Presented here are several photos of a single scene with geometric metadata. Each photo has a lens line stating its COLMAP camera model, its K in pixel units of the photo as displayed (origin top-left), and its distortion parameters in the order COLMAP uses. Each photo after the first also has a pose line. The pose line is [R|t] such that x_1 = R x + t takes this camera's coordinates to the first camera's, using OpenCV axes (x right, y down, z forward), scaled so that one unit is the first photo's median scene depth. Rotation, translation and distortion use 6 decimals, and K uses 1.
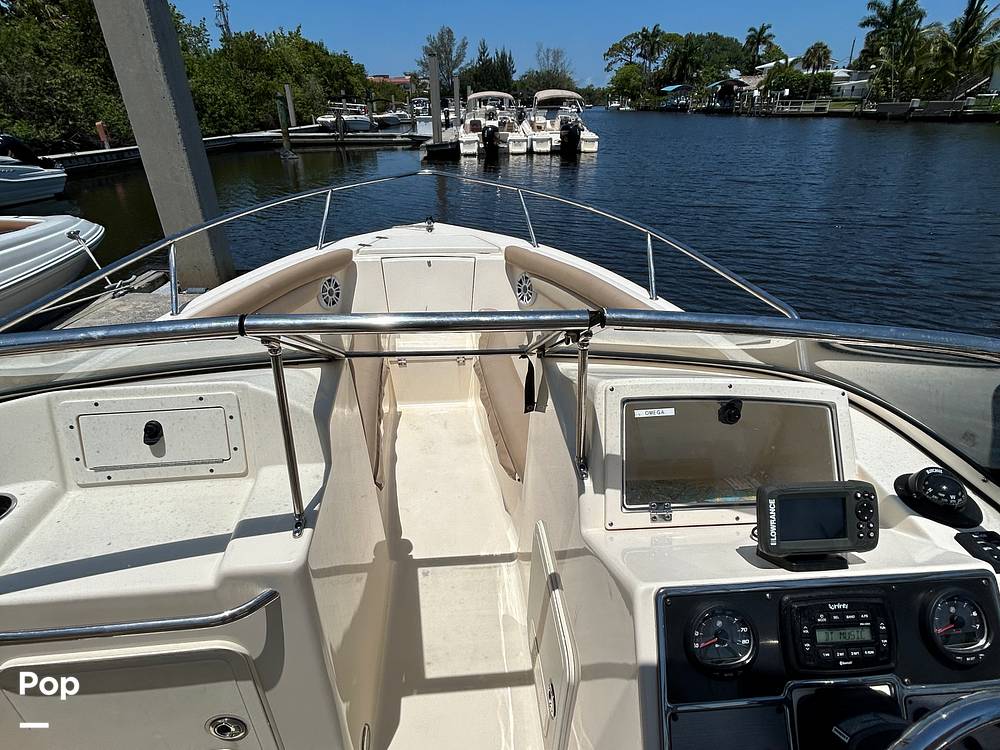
lens RADIAL K [[532.7, 0, 485.7], [0, 532.7, 365.9], [0, 0, 1]] dist [-0.007554, 0.000715]
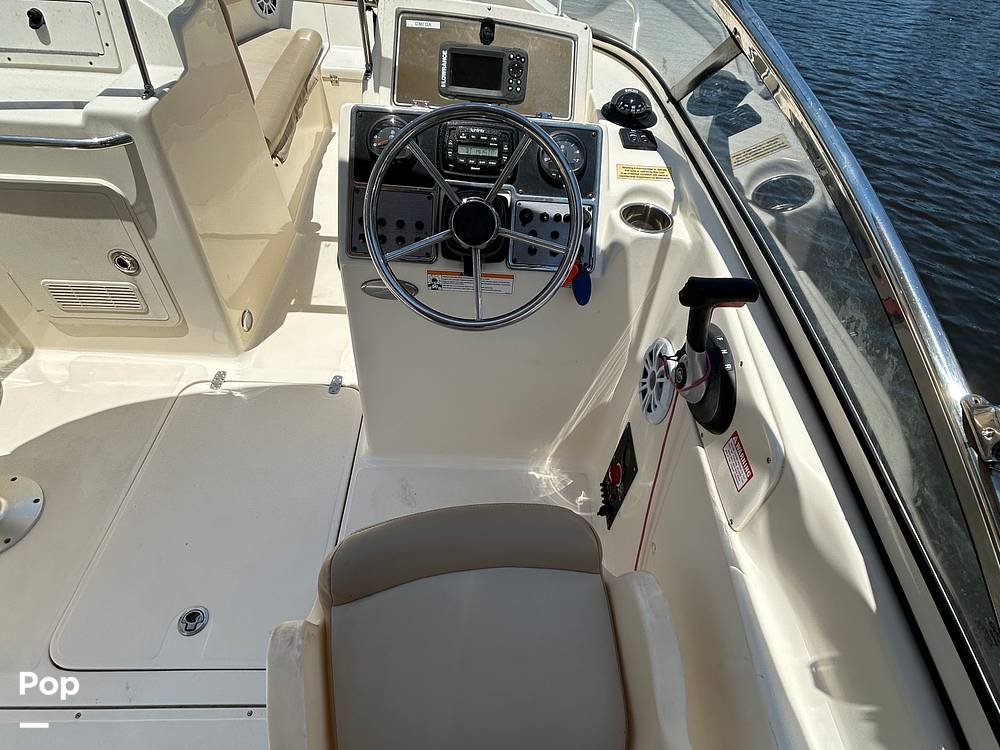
lens RADIAL K [[532.7, 0, 501.5], [0, 532.7, 376.7], [0, 0, 1]] dist [-0.007554, 0.000715]
pose [[0.995228, 0.097546, -0.002481, 0.617117], [-0.091480, 0.941576, 0.324138, 0.470363], [0.033955, -0.322364, 0.946007, -0.457740]]
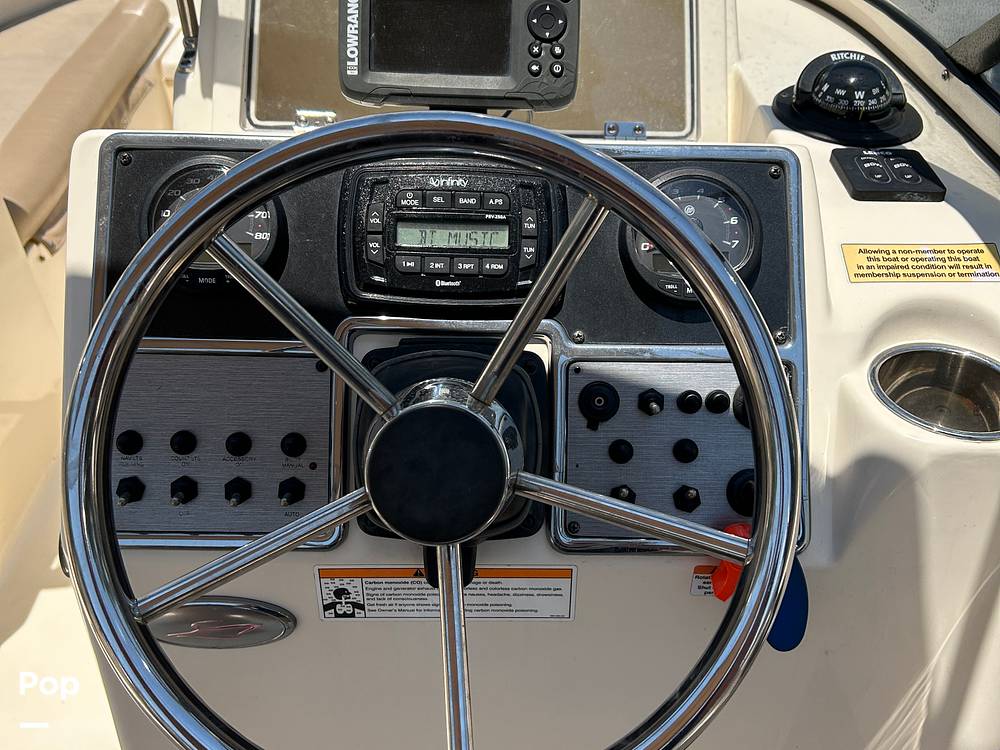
lens RADIAL K [[984.5, 0, 496.7], [0, 984.5, 376.0], [0, 0, 1]] dist [0.034136, 0.000000]
pose [[0.996963, 0.045864, -0.062936, 0.602565], [-0.037904, 0.991767, 0.122313, 0.402562], [0.068028, -0.119556, 0.990494, 0.018062]]
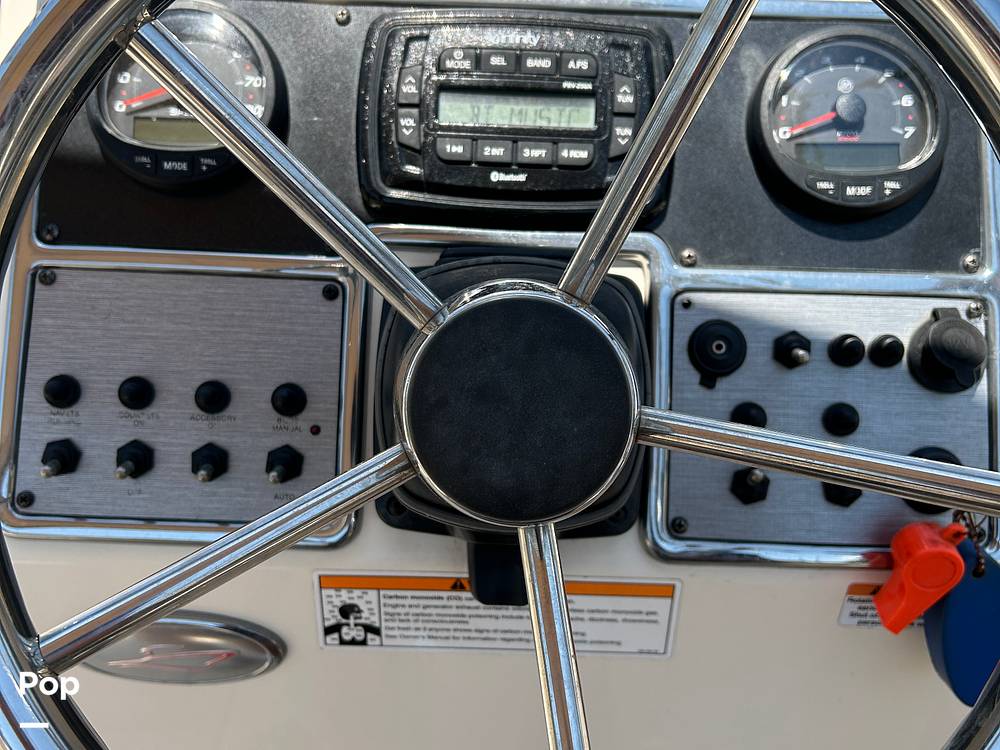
lens RADIAL K [[984.5, 0, 469.5], [0, 984.5, 357.6], [0, 0, 1]] dist [0.034136, 0.000000]
pose [[0.993682, 0.060741, -0.094372, 0.550958], [-0.053306, 0.995417, 0.079398, 0.481336], [0.098762, -0.073866, 0.992366, 0.221928]]
